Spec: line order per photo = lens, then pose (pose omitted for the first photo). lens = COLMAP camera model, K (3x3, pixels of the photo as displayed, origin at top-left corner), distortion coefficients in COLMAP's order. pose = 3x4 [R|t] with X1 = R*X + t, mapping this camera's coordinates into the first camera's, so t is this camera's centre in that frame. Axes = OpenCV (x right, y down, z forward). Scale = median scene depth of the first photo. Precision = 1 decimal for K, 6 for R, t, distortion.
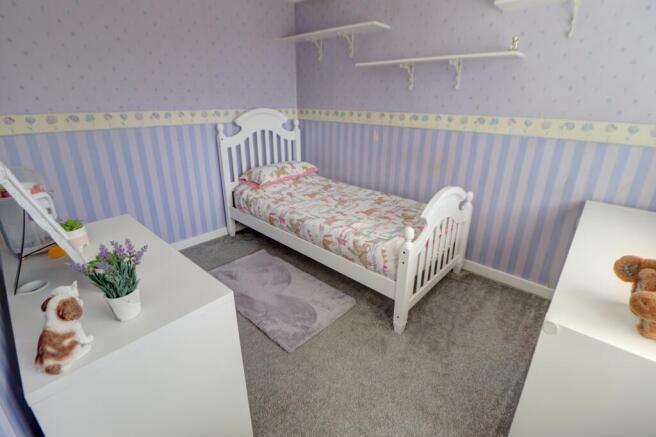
lens RADIAL K [[305.9, 0, 337.4], [0, 305.9, 204.5], [0, 0, 1]] dist [0.002124, -0.012430]
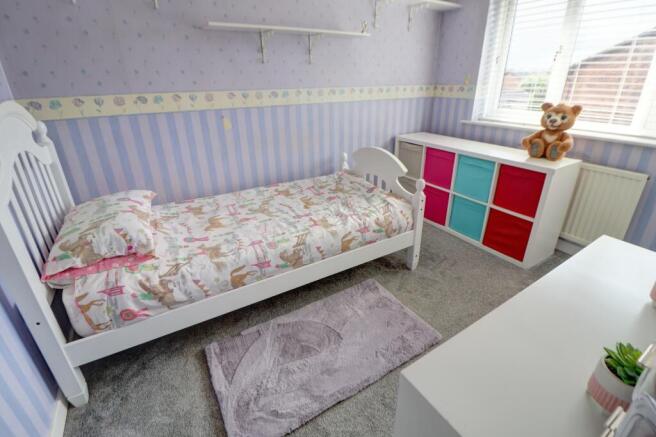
lens RADIAL K [[305.9, 0, 337.4], [0, 305.9, 204.5], [0, 0, 1]] dist [0.002124, -0.012430]
pose [[0.278315, -0.384153, 0.880322, -0.625045], [0.323379, 0.900503, 0.290723, -0.192713], [-0.904415, 0.203766, 0.374850, 0.553957]]
